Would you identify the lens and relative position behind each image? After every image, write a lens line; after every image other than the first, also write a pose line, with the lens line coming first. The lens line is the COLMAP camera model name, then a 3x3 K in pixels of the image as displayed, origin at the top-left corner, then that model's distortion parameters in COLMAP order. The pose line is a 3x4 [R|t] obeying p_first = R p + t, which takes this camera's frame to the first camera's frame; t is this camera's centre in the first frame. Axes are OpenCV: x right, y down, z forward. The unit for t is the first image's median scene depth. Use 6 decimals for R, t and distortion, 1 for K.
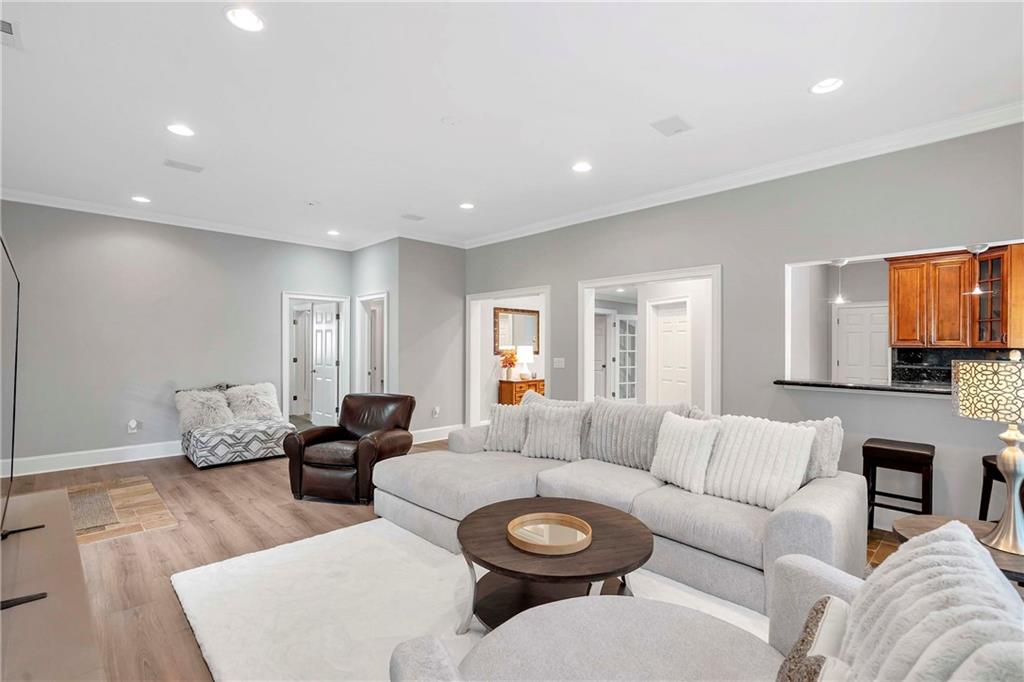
lens RADIAL K [[467.2, 0, 509.9], [0, 467.2, 343.1], [0, 0, 1]] dist [-0.004184, 0.000391]
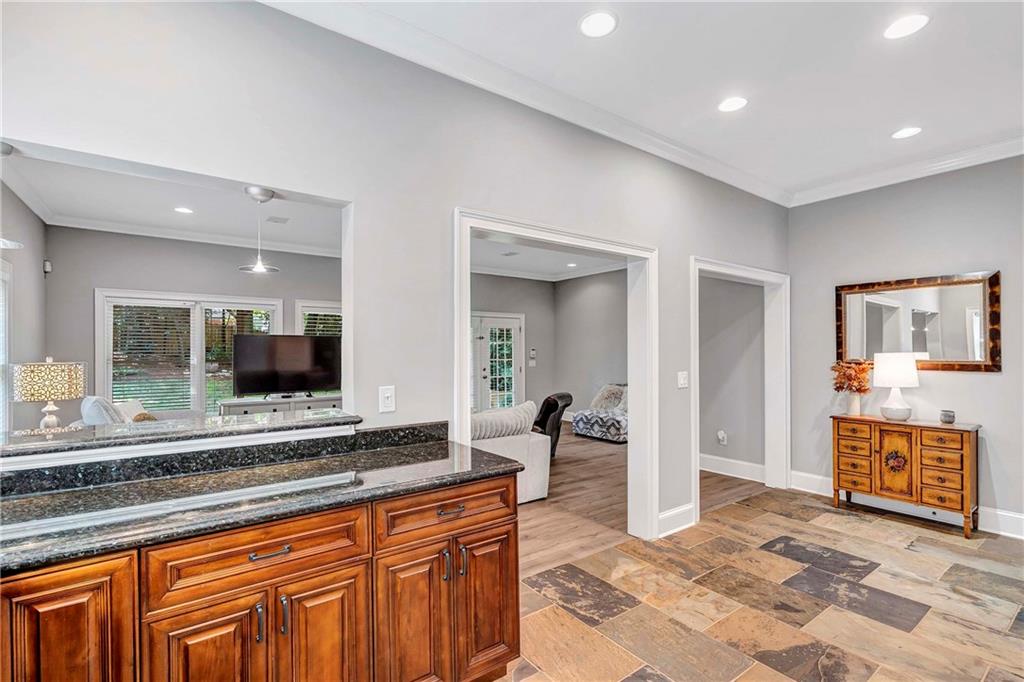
lens RADIAL K [[467.2, 0, 507.8], [0, 467.2, 349.2], [0, 0, 1]] dist [-0.004184, 0.000391]
pose [[-0.146402, -0.011137, -0.989162, 0.799956], [0.003944, 0.999922, -0.011842, 0.008343], [0.989217, -0.005635, -0.146347, 0.917255]]
